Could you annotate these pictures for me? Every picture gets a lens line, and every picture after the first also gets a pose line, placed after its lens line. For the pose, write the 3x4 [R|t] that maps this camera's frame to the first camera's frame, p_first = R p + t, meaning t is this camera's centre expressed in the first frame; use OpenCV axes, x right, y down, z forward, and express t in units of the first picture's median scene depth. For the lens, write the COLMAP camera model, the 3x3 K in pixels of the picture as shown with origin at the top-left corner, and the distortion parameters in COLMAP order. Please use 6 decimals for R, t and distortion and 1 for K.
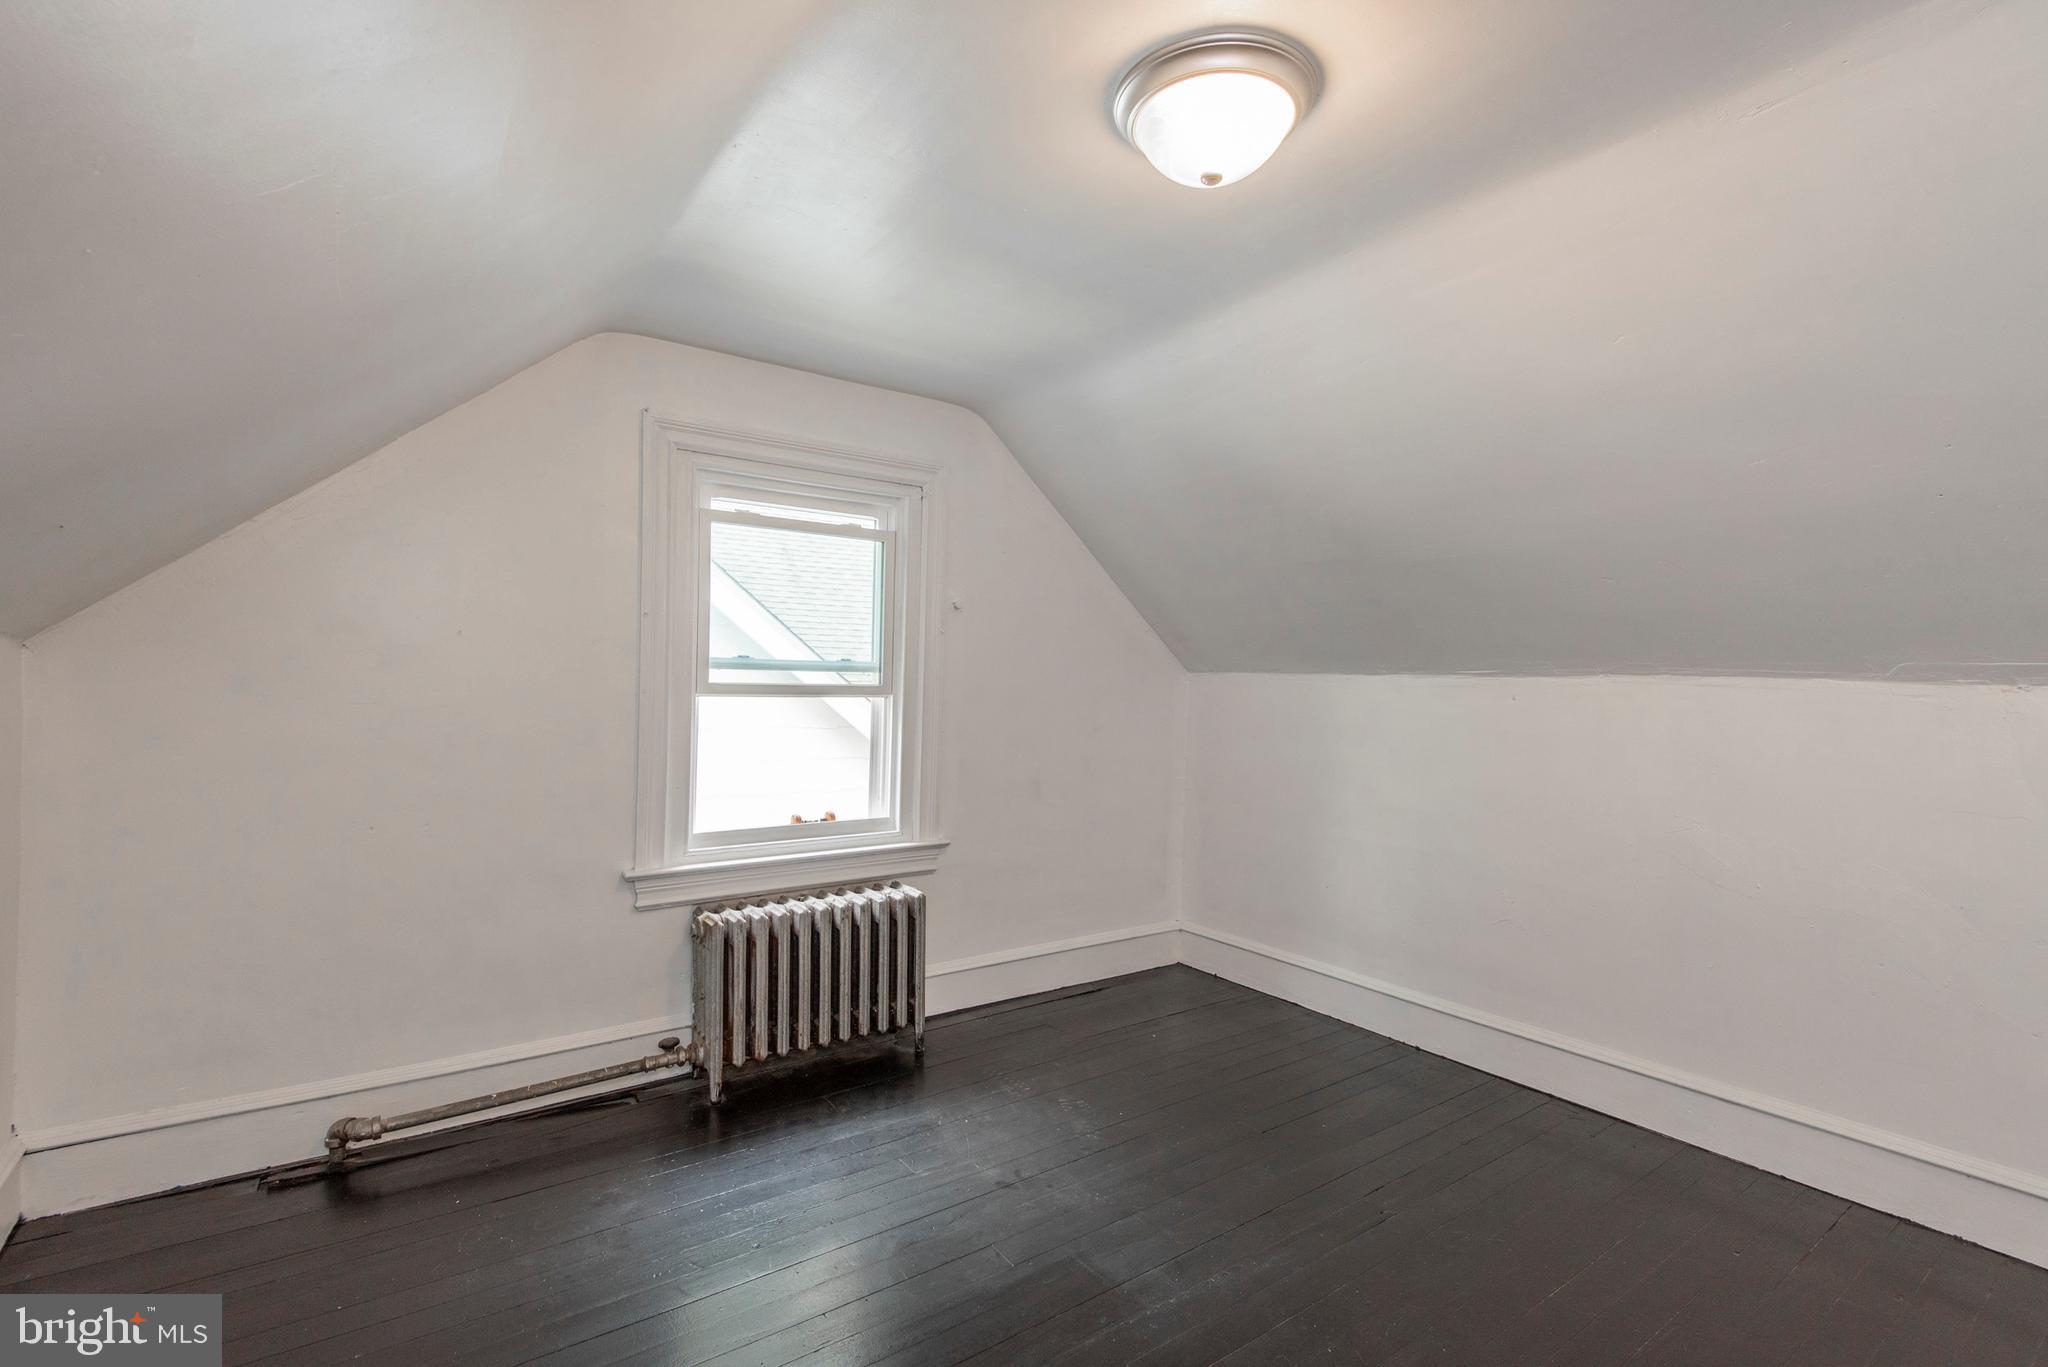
lens RADIAL K [[940.6, 0, 1014.2], [0, 940.6, 688.6], [0, 0, 1]] dist [0.038824, -0.026867]
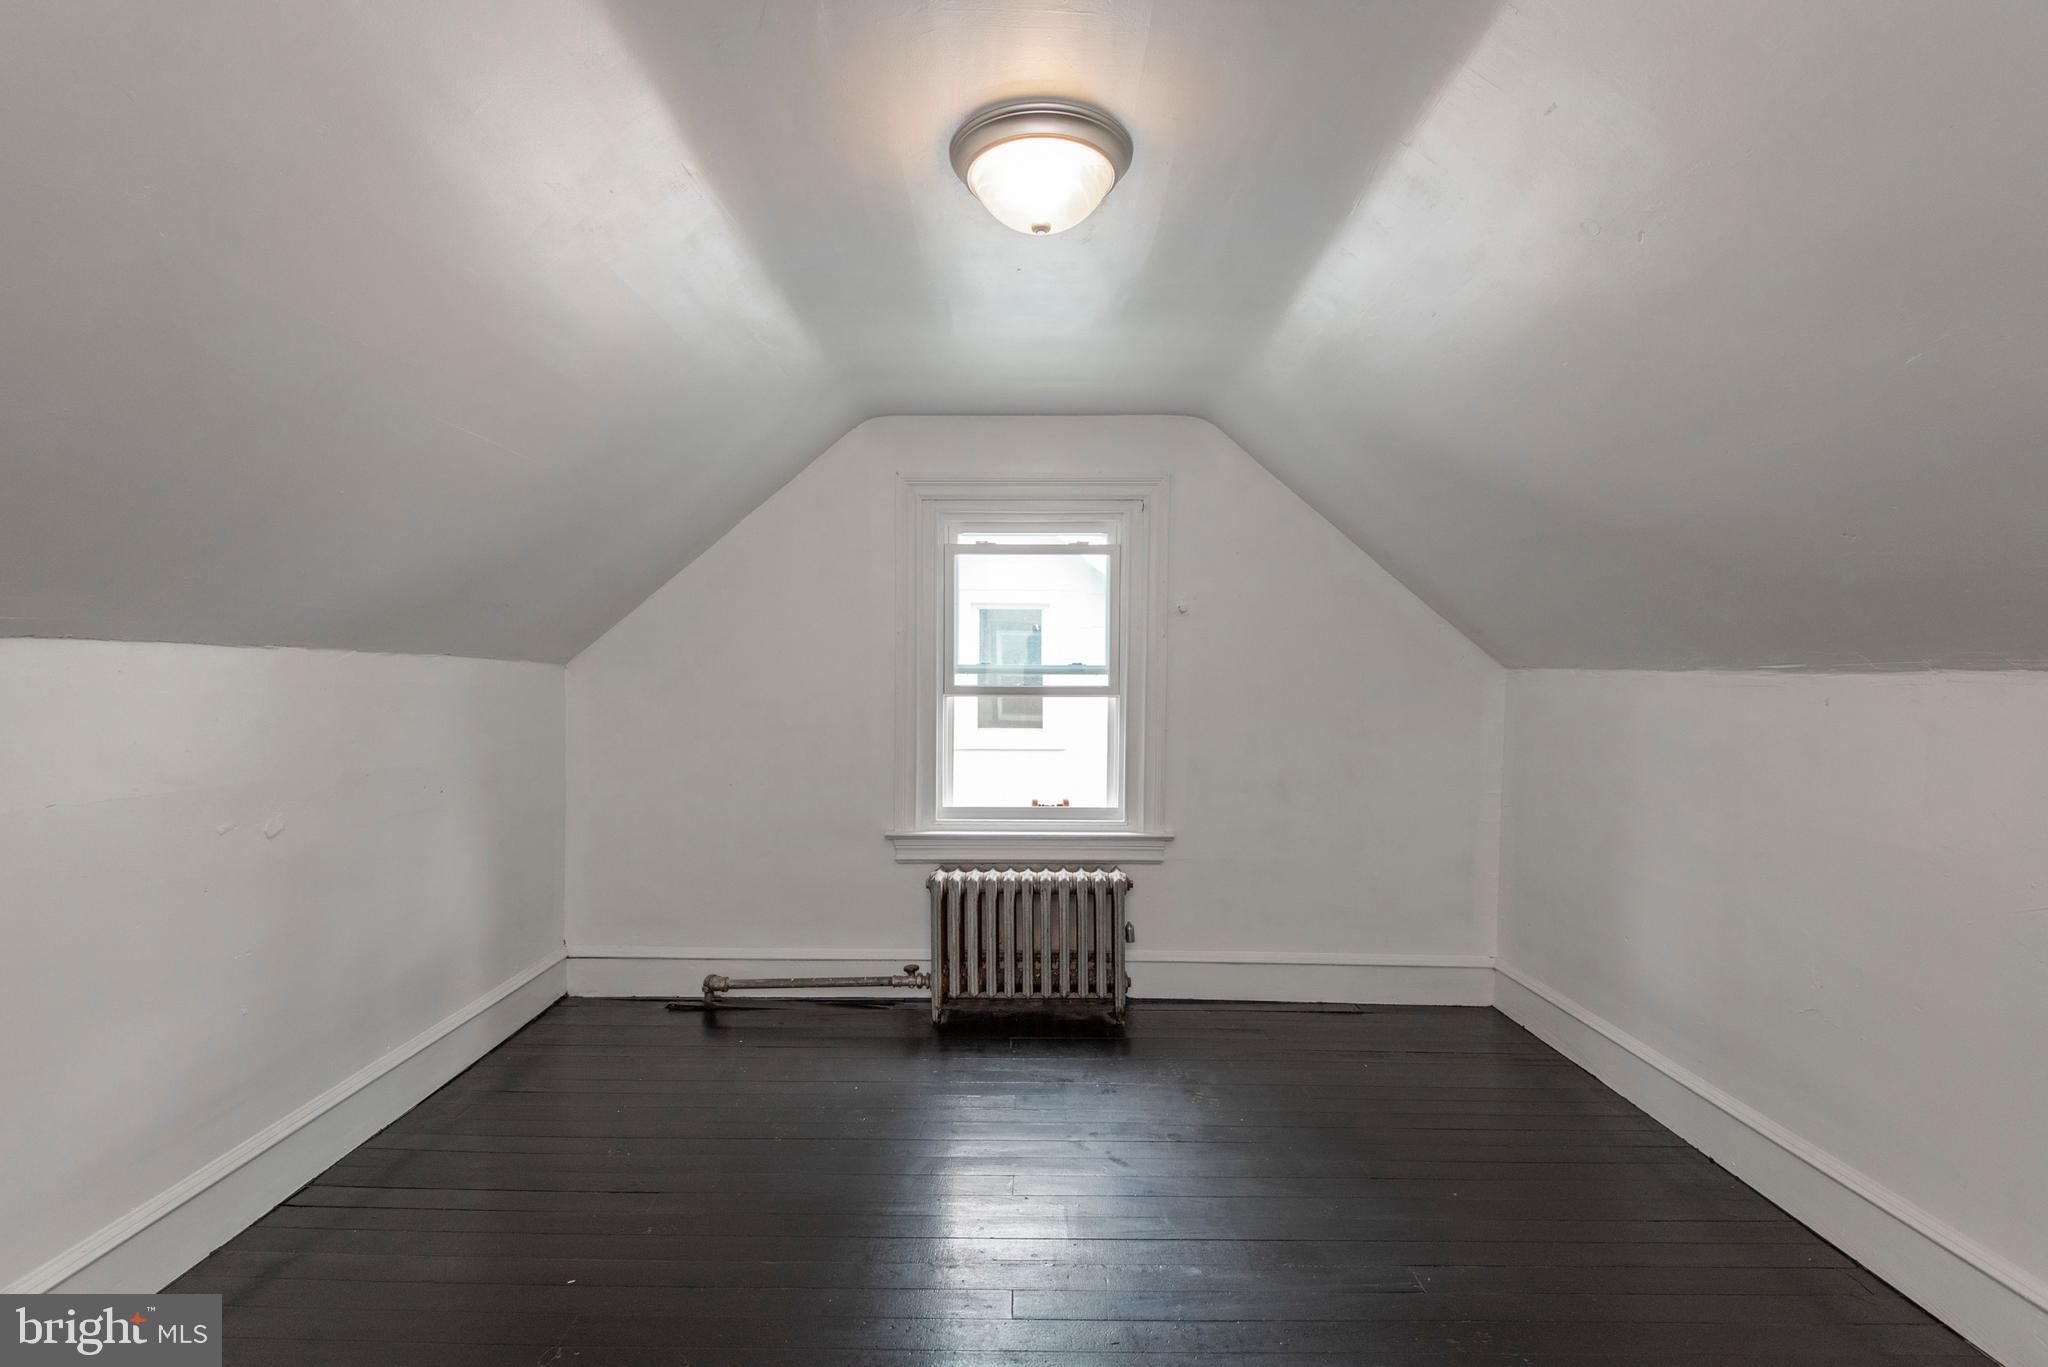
lens RADIAL K [[940.6, 0, 1014.2], [0, 940.6, 688.6], [0, 0, 1]] dist [0.038824, -0.026867]
pose [[0.803956, -0.000870, -0.594688, 0.453805], [0.003893, 0.999985, 0.003800, -0.005990], [0.594676, -0.005371, 0.803947, 0.059616]]
